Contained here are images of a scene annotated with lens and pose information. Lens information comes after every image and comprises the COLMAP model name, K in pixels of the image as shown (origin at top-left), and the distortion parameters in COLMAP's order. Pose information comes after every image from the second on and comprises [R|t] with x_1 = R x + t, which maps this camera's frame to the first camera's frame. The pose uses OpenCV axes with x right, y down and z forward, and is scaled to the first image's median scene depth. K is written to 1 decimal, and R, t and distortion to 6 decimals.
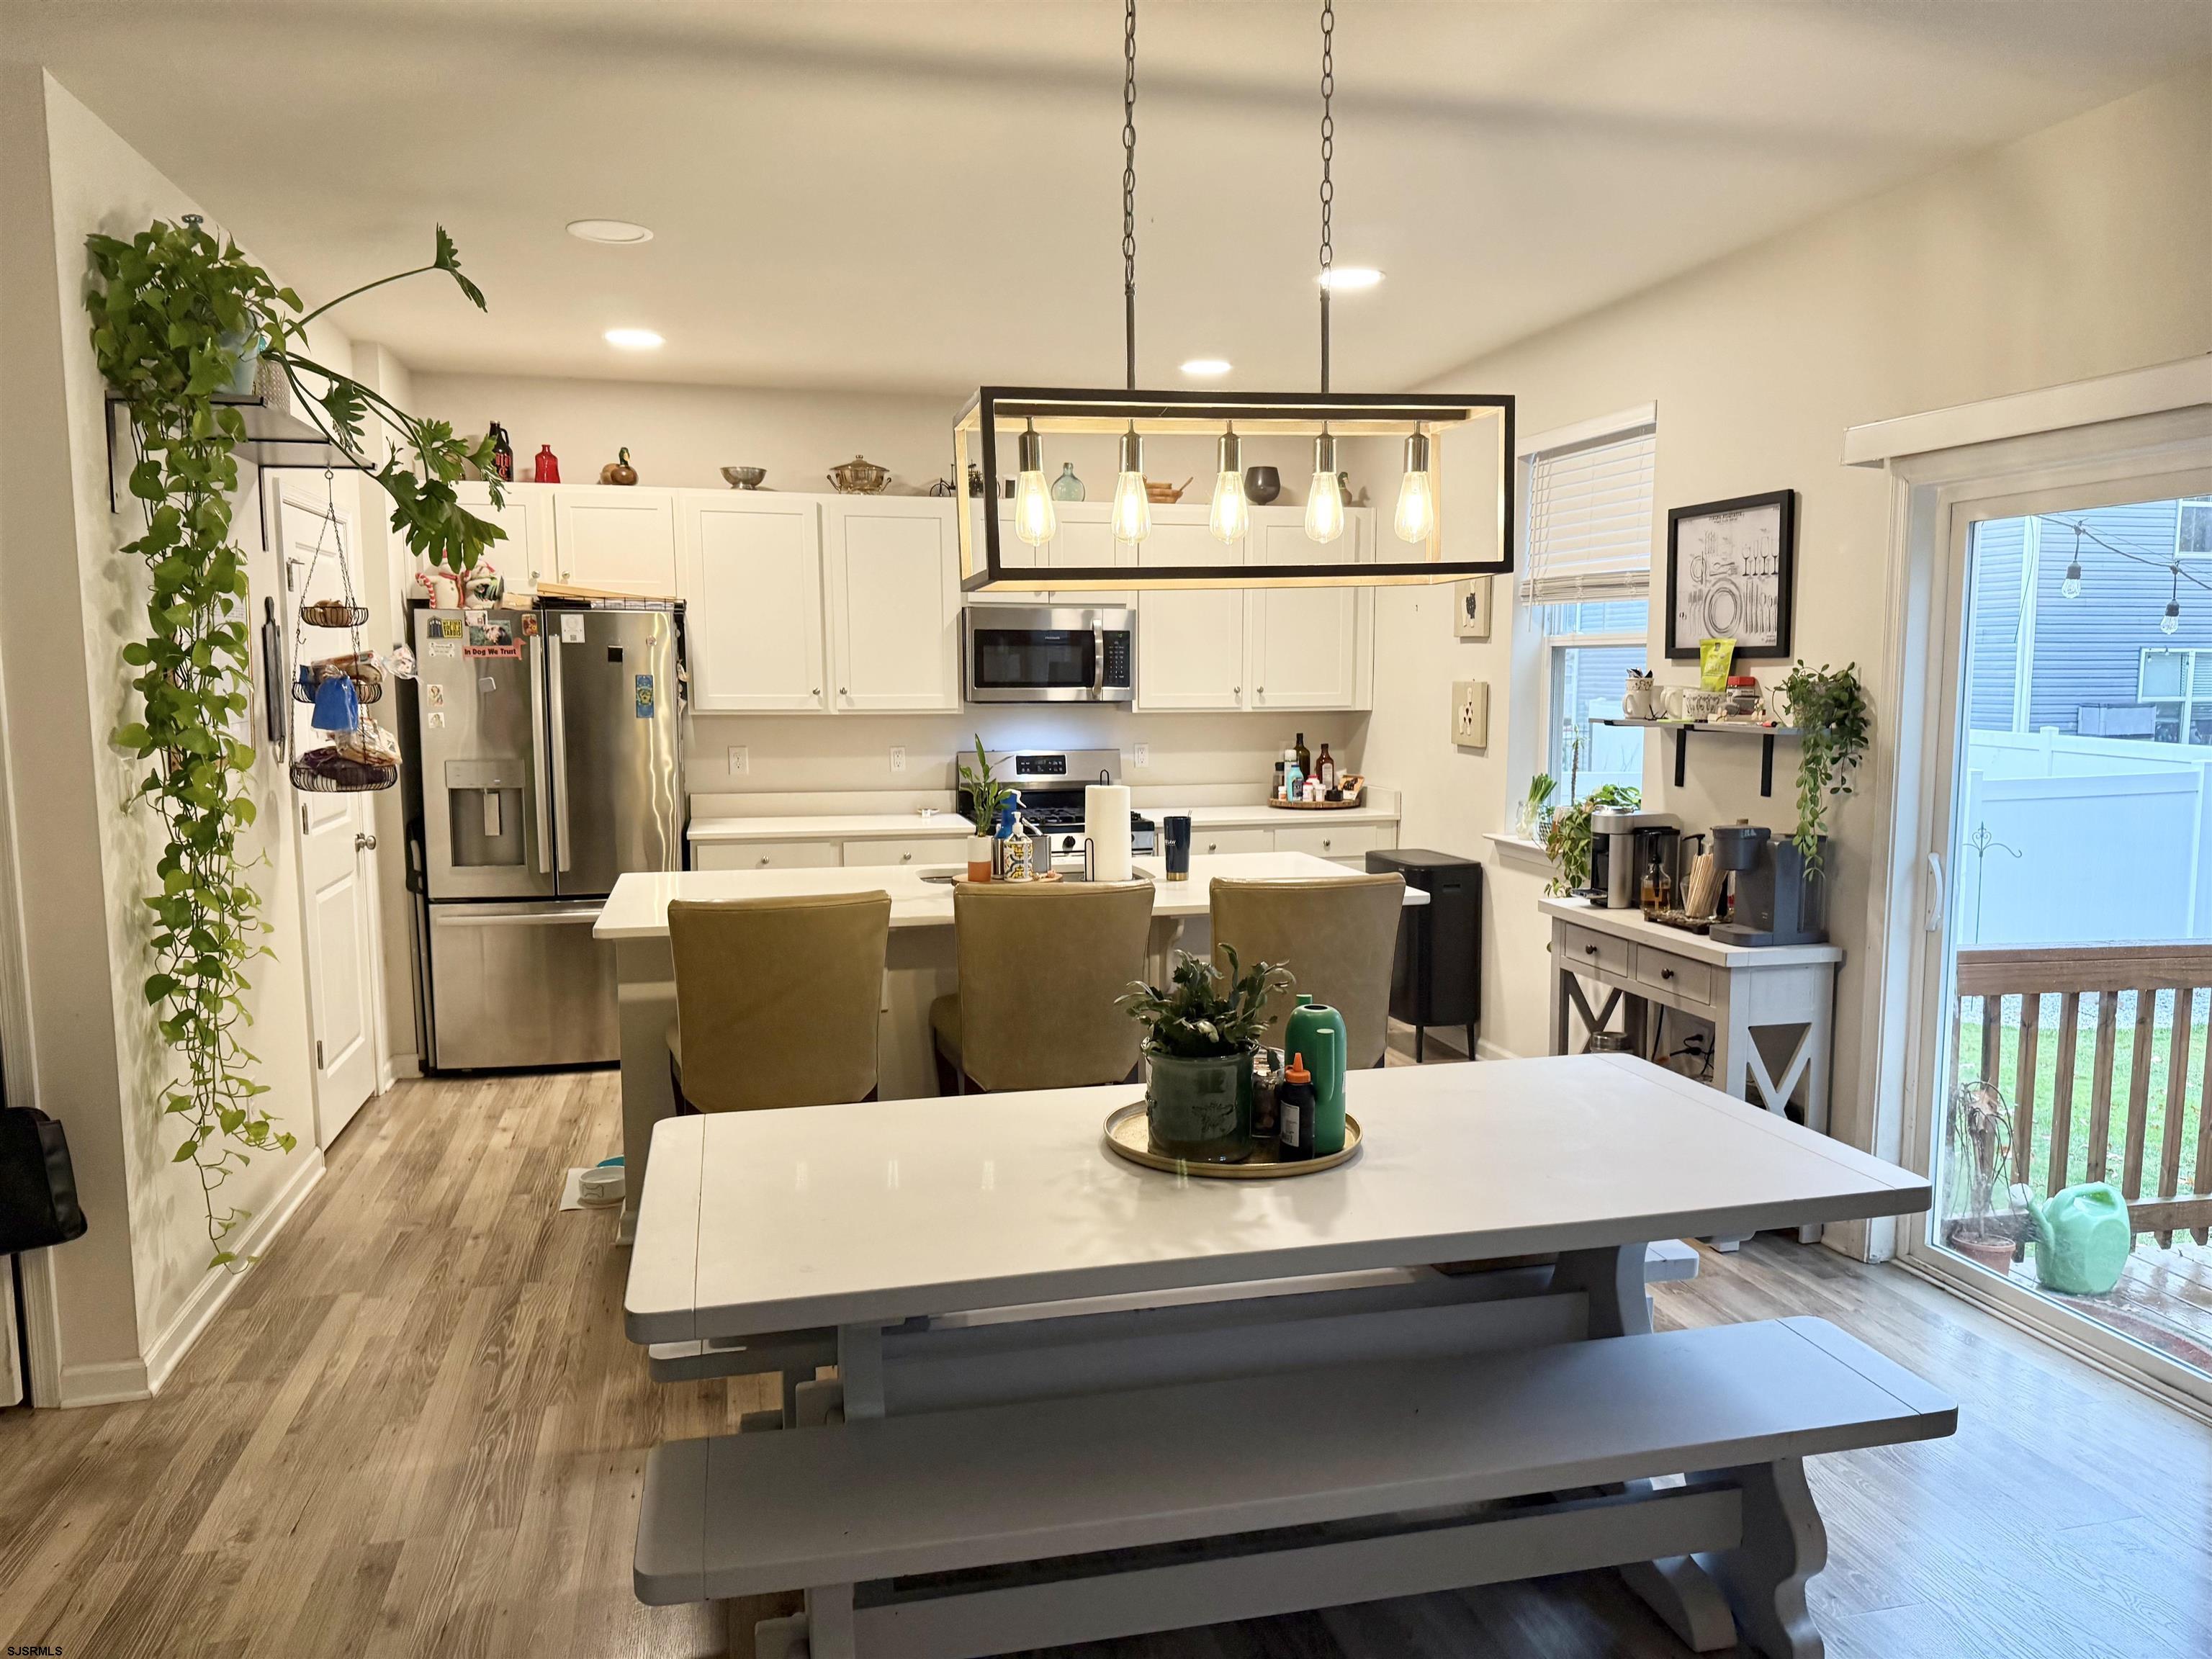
lens RADIAL K [[1563.7, 0, 1117.4], [0, 1563.7, 841.3], [0, 0, 1]] dist [0.033136, -0.042588]
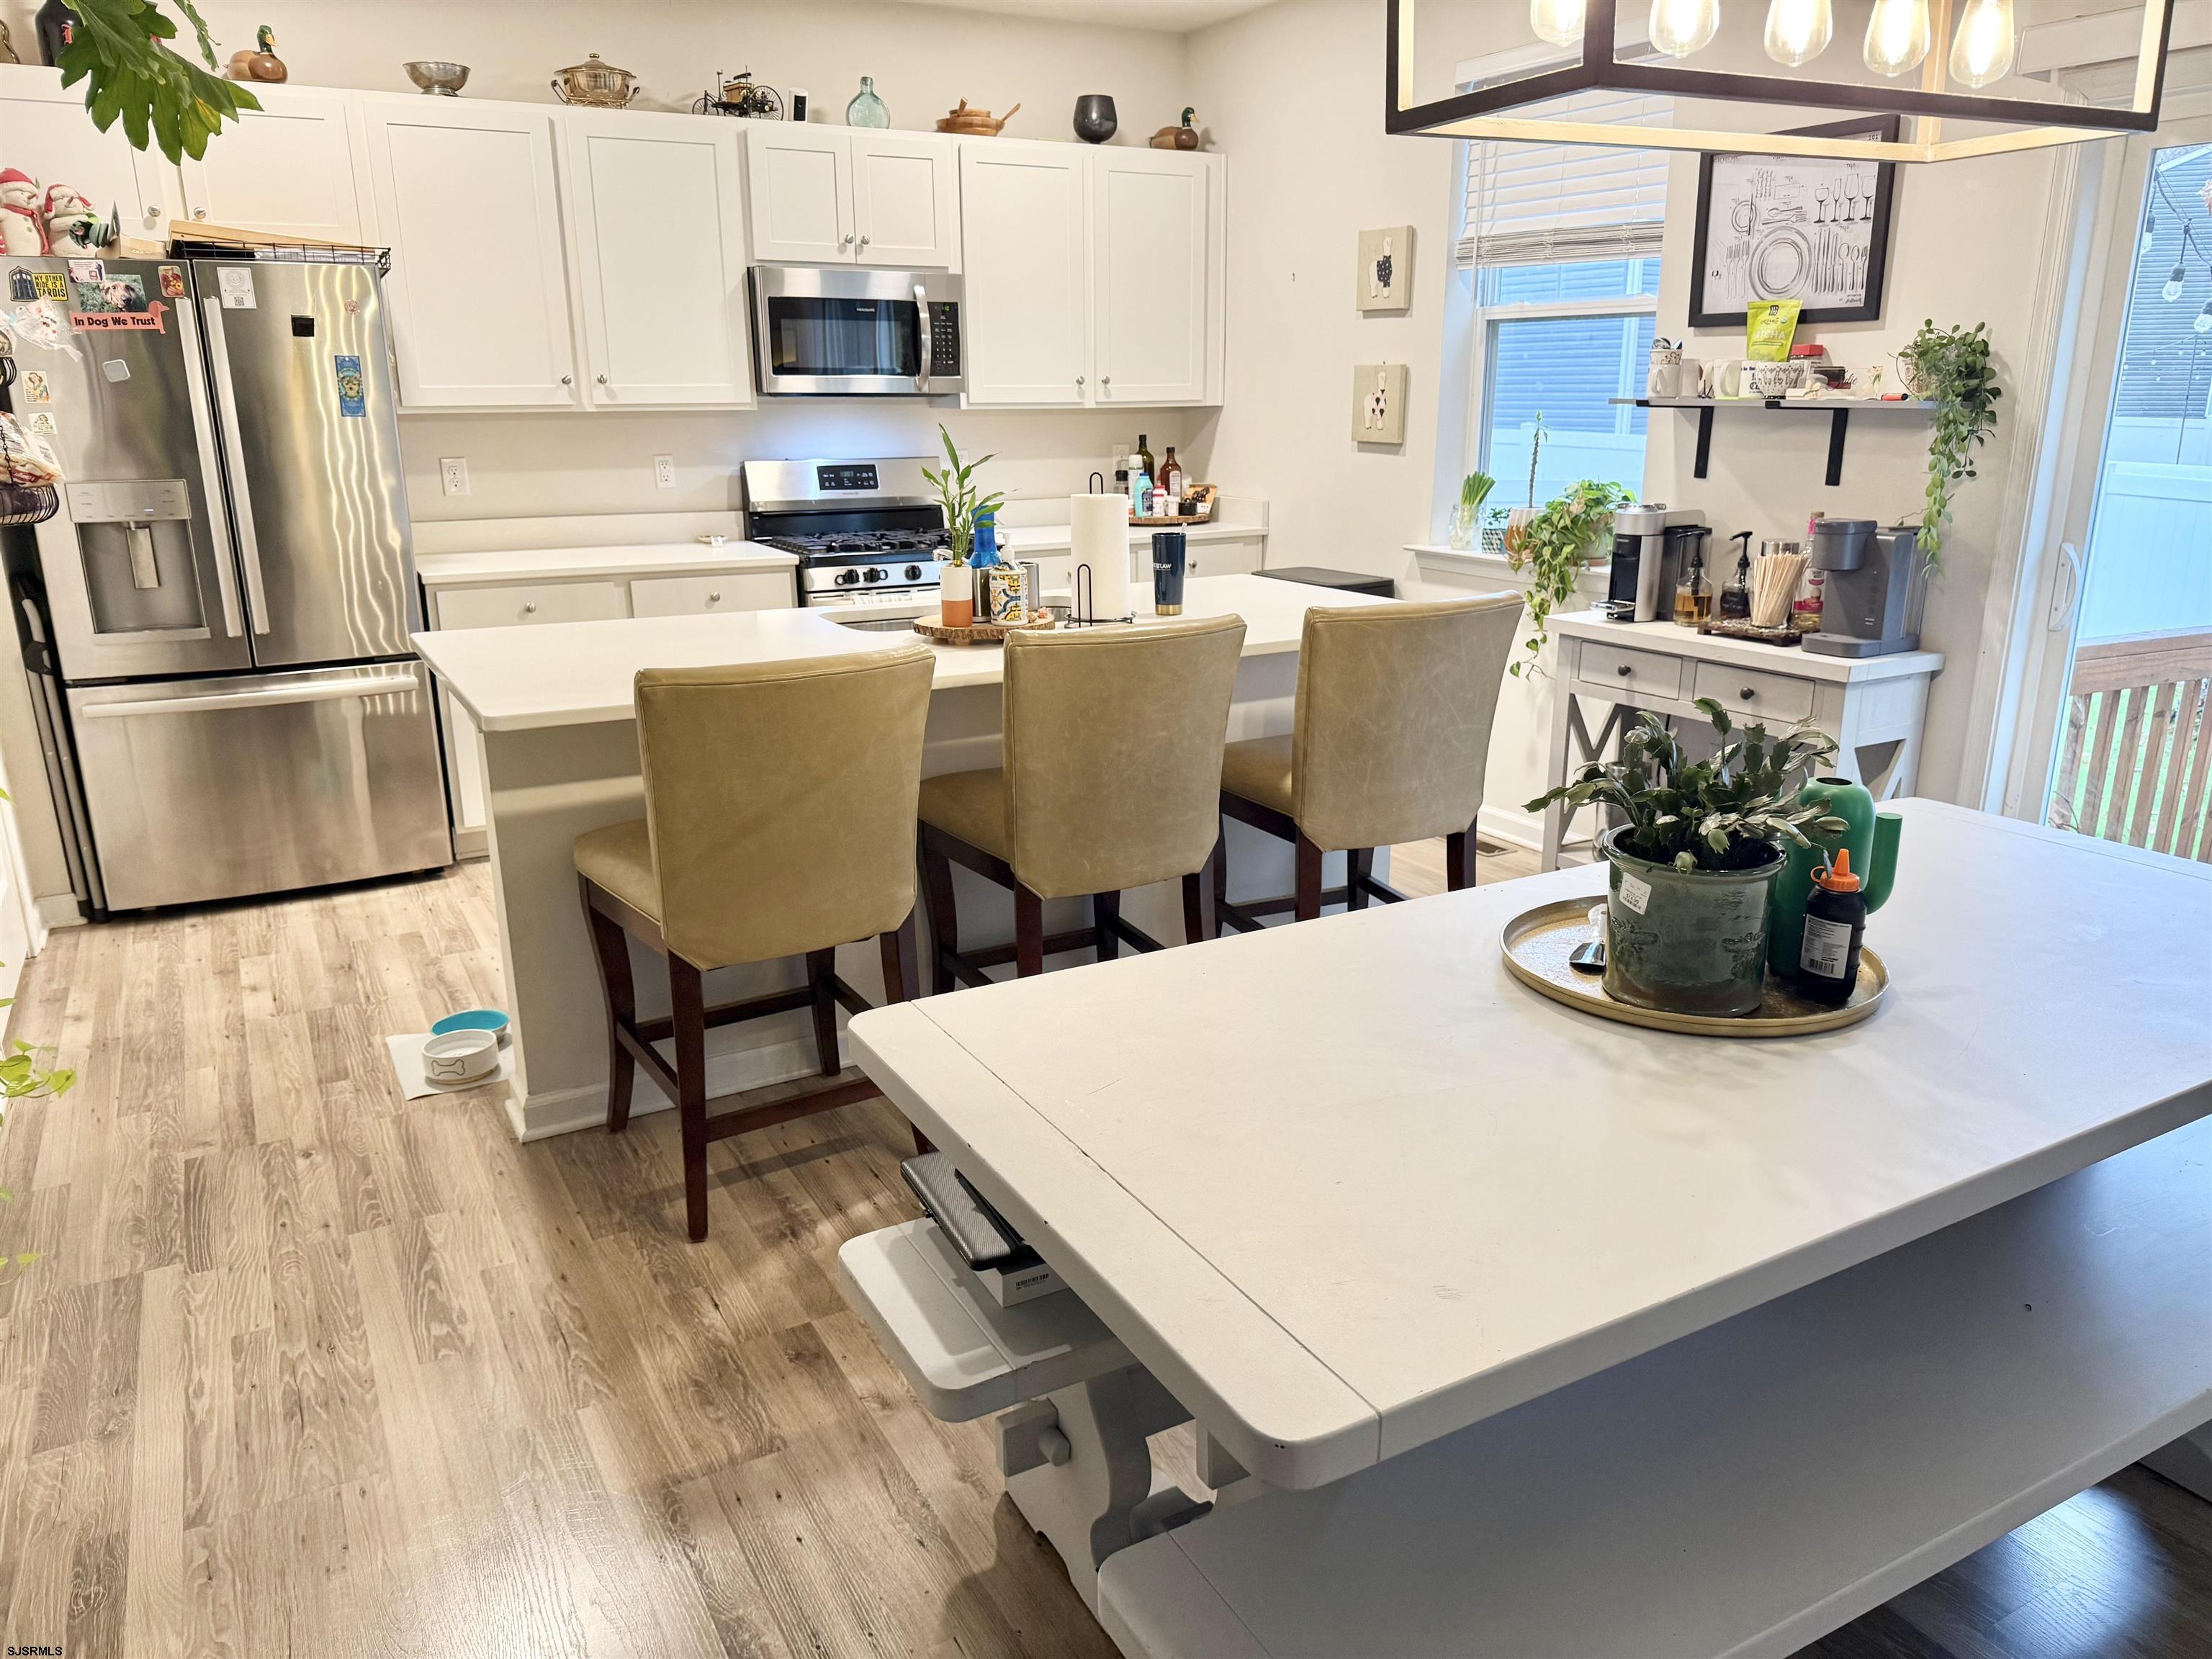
lens RADIAL K [[1563.7, 0, 1107.7], [0, 1563.7, 835.8], [0, 0, 1]] dist [0.033136, -0.042588]
pose [[0.964251, -0.078697, 0.253035, -0.221217], [0.034732, 0.984179, 0.173737, -0.002588], [-0.262704, -0.158738, 0.951729, 0.240374]]
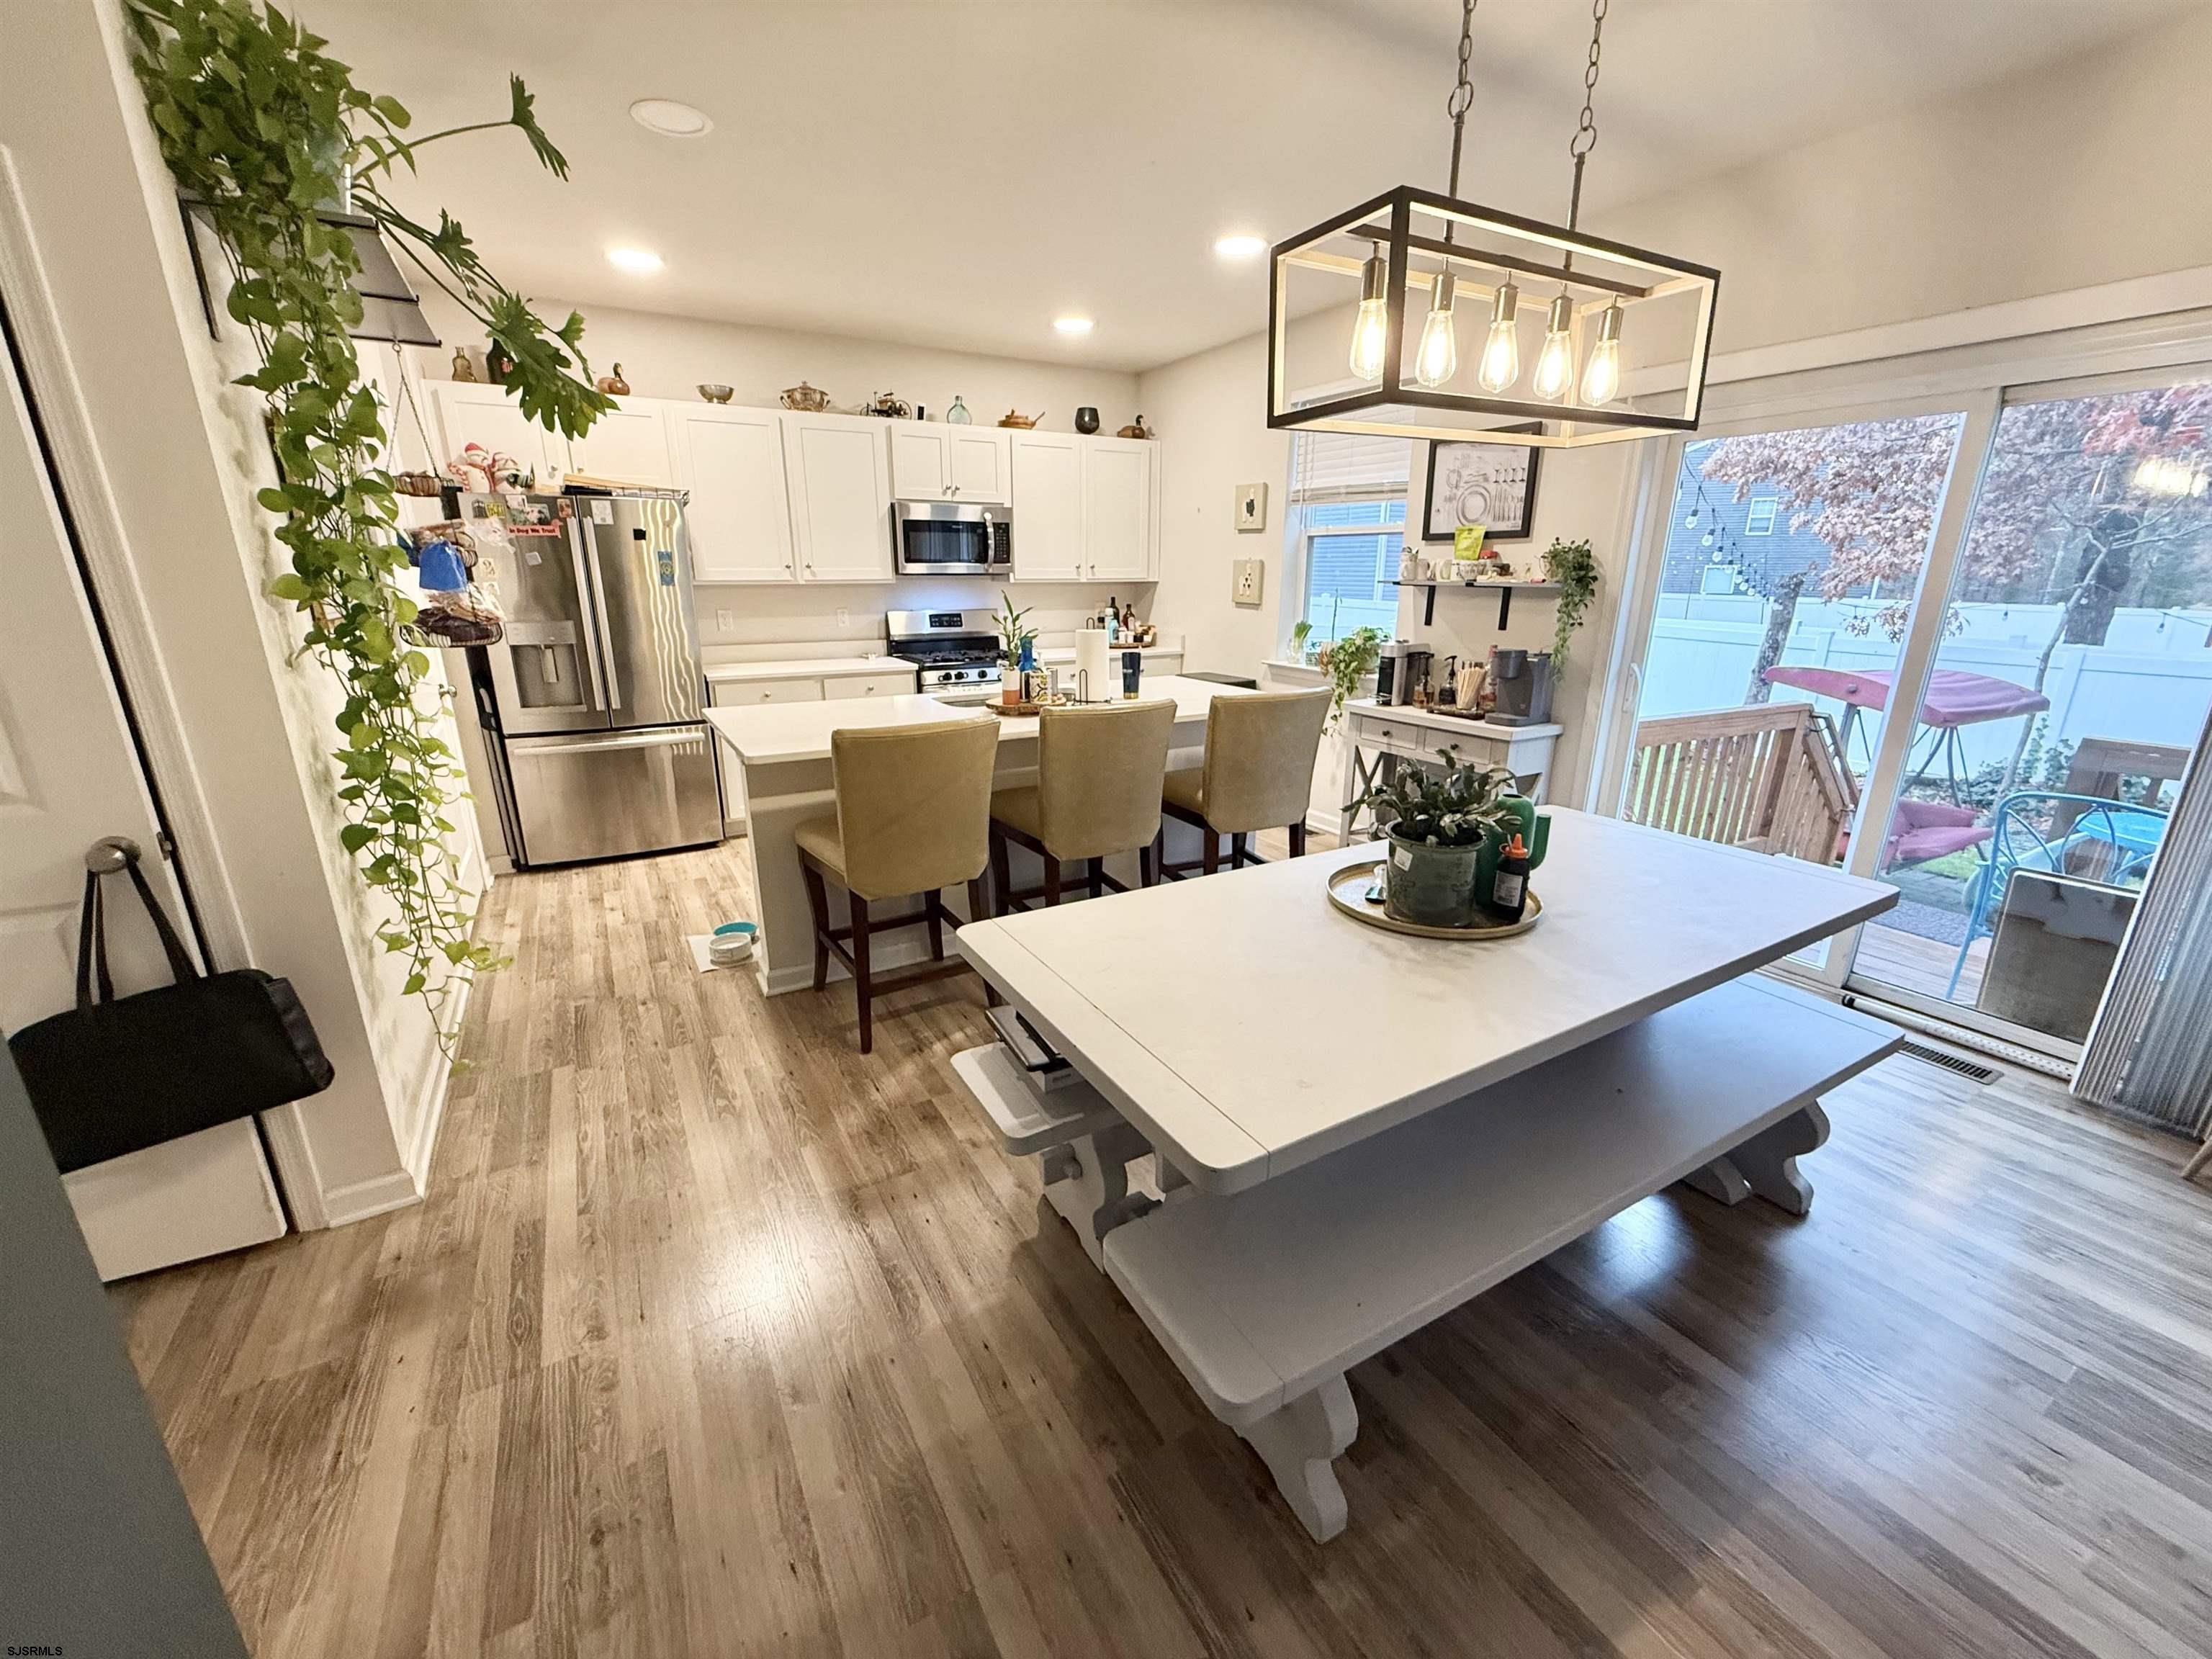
lens RADIAL K [[882.2, 0, 1097.0], [0, 882.2, 831.0], [0, 0, 1]] dist [-0.001169, 0.000153]
pose [[0.961613, -0.076838, 0.263433, -0.228460], [0.028964, 0.983055, 0.181010, -0.002473], [-0.272877, -0.166432, 0.947543, 0.245463]]
